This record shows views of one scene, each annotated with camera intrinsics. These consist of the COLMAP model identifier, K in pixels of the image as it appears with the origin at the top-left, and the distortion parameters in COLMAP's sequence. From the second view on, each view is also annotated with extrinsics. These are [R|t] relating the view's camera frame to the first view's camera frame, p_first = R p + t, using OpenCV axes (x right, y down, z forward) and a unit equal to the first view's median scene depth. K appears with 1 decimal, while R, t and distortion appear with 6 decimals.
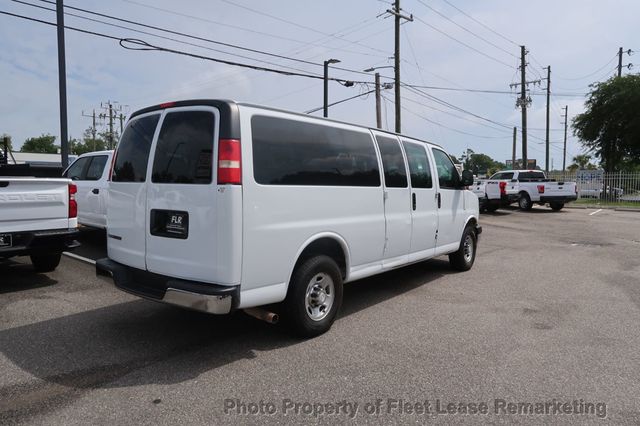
lens RADIAL K [[441.0, 0, 320.4], [0, 441.0, 210.7], [0, 0, 1]] dist [-0.024103, 0.005092]
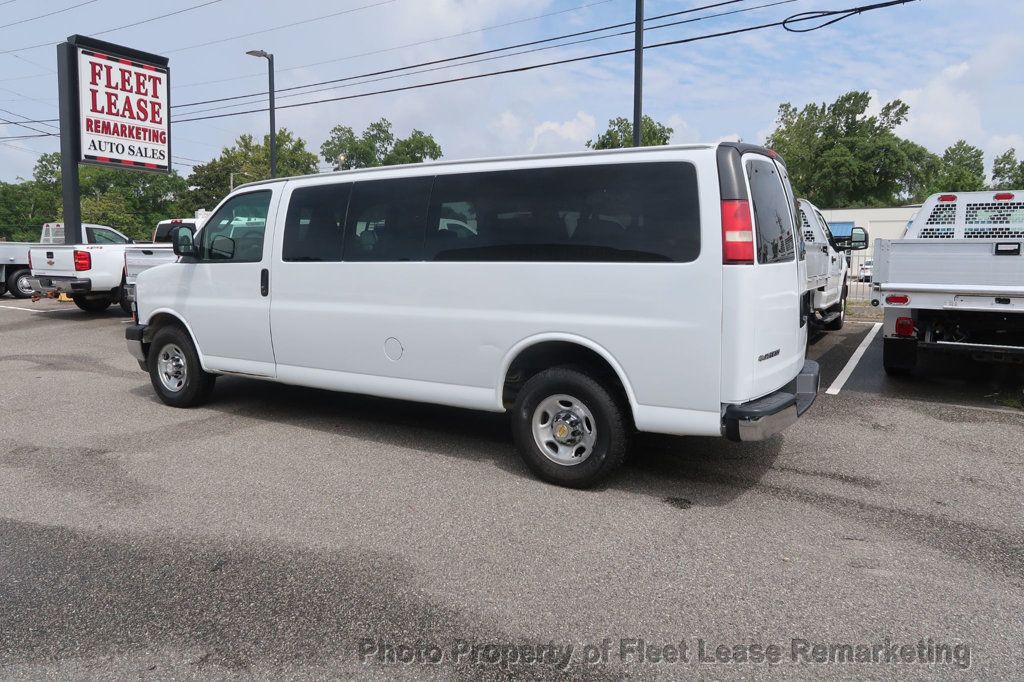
lens RADIAL K [[705.6, 0, 508.5], [0, 705.6, 341.4], [0, 0, 1]] dist [-0.024103, 0.005092]
pose [[0.129823, 0.119483, -0.984312, 0.334606], [-0.062580, 0.991721, 0.112129, -0.018314], [0.989560, 0.047042, 0.136226, 0.315692]]
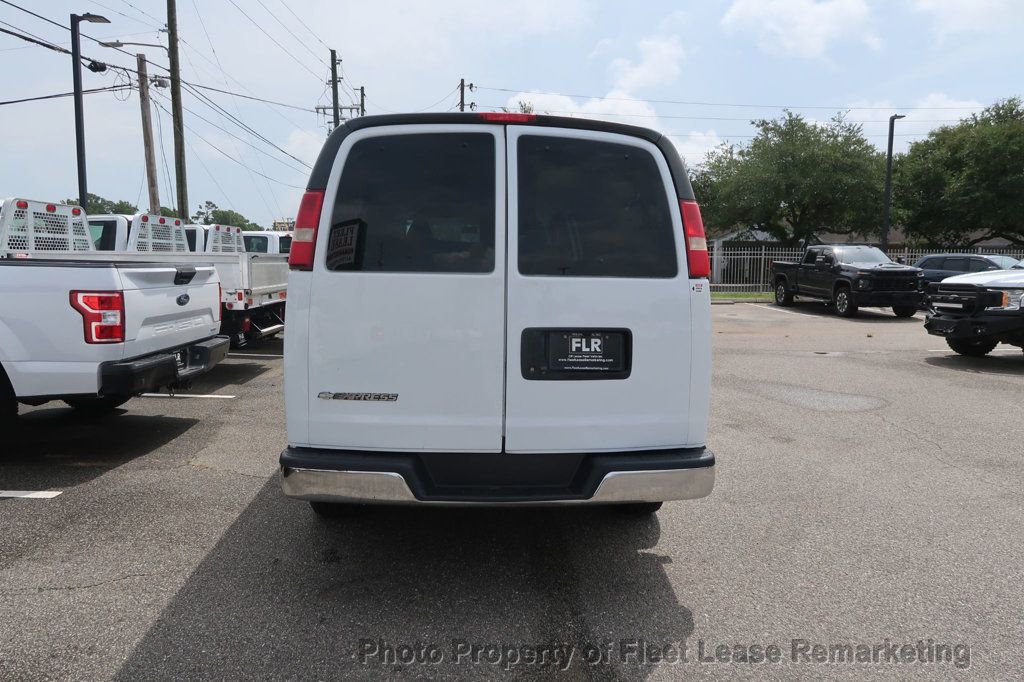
lens RADIAL K [[705.6, 0, 508.0], [0, 705.6, 335.4], [0, 0, 1]] dist [-0.024103, 0.005092]
pose [[0.741519, -0.066236, 0.667654, -0.152229], [0.034948, 0.997577, 0.060152, -0.007240], [-0.670021, -0.021271, 0.742038, 0.067970]]
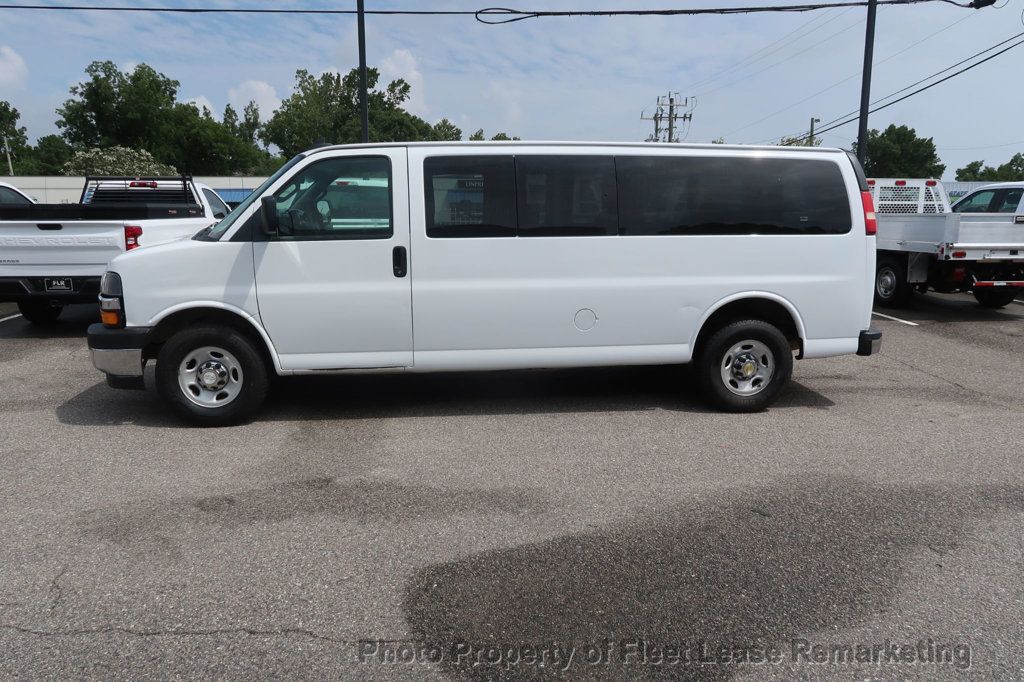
lens RADIAL K [[705.6, 0, 508.7], [0, 705.6, 340.7], [0, 0, 1]] dist [-0.024103, 0.005092]
pose [[0.722129, 0.114942, -0.682142, 0.255188], [-0.039873, 0.991376, 0.124838, -0.010122], [0.690608, -0.062950, 0.720484, 0.125990]]
